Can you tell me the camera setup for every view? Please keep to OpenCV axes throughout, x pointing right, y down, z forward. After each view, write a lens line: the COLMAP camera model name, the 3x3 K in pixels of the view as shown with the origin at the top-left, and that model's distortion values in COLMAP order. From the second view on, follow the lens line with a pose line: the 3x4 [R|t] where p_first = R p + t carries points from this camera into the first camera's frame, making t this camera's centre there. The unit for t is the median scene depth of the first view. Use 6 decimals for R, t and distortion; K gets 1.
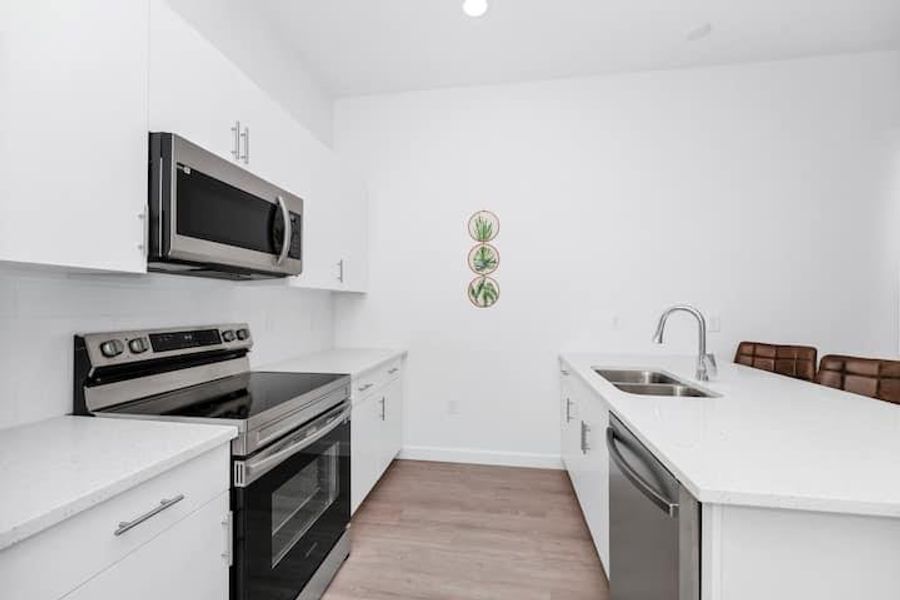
lens RADIAL K [[373.2, 0, 462.4], [0, 373.2, 306.0], [0, 0, 1]] dist [-0.000156, -0.000038]
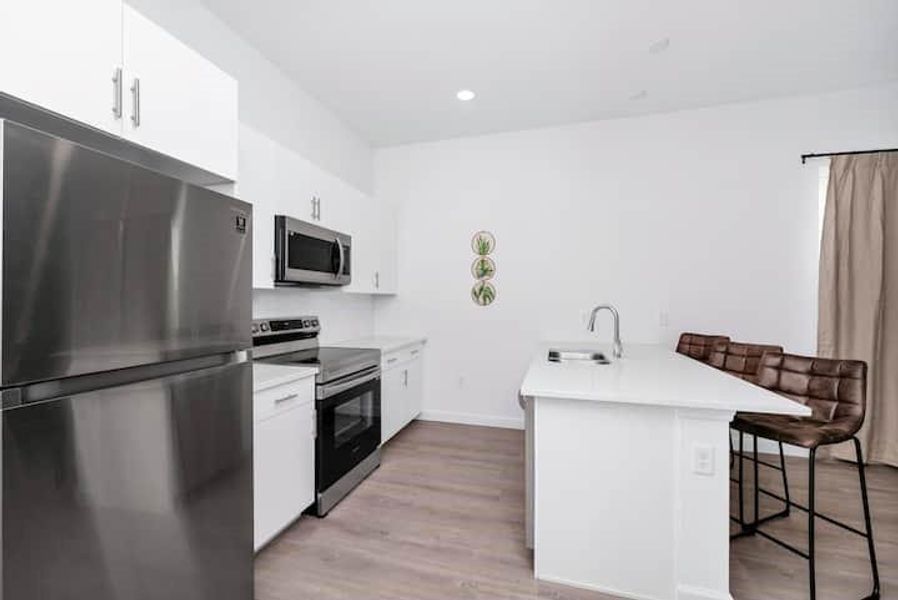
lens RADIAL K [[375.5, 0, 451.3], [0, 375.5, 302.3], [0, 0, 1]] dist [-0.000631, -0.000116]
pose [[0.989031, -0.001088, -0.147702, 0.217129], [0.000822, 0.999998, -0.001859, -0.007951], [0.147704, 0.001717, 0.989030, -0.487908]]
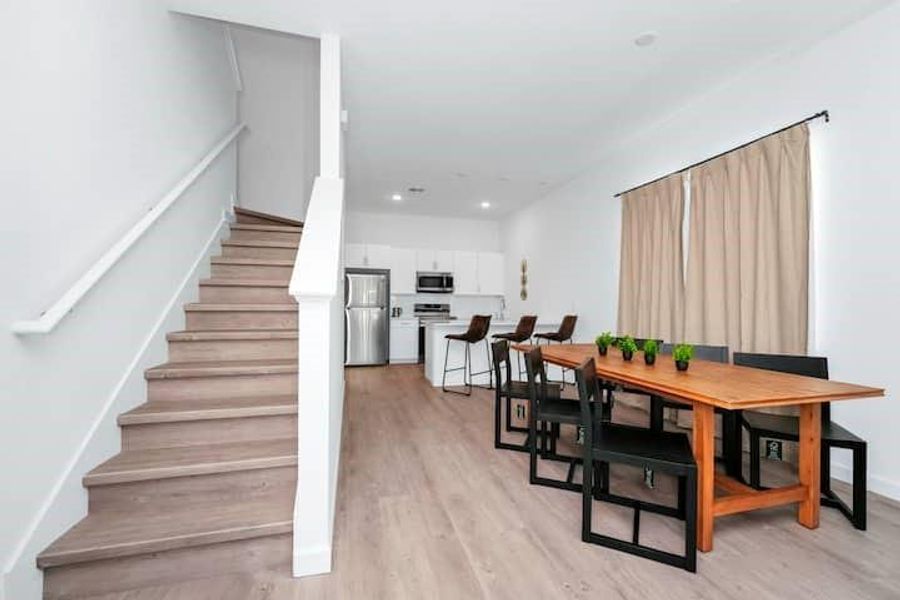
lens RADIAL K [[376.3, 0, 452.3], [0, 376.3, 302.3], [0, 0, 1]] dist [-0.000631, -0.000116]
pose [[0.371690, -0.005842, -0.928339, 3.282964], [-0.008683, 0.999915, -0.009769, 0.069424], [0.928316, 0.011692, 0.371608, -0.486425]]
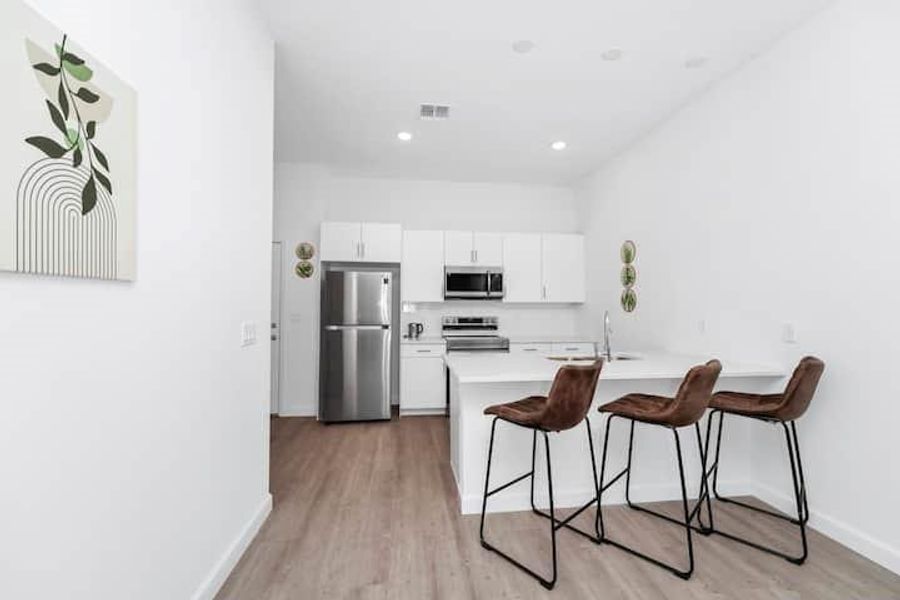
lens RADIAL K [[365.7, 0, 450.0], [0, 365.7, 300.0], [0, 0, 1]] dist [0.000951, 0.000009]
pose [[0.240514, -0.020942, -0.970420, 1.843477], [-0.004059, 0.999737, -0.022581, -0.011096], [0.970637, 0.009370, 0.240366, 0.083560]]
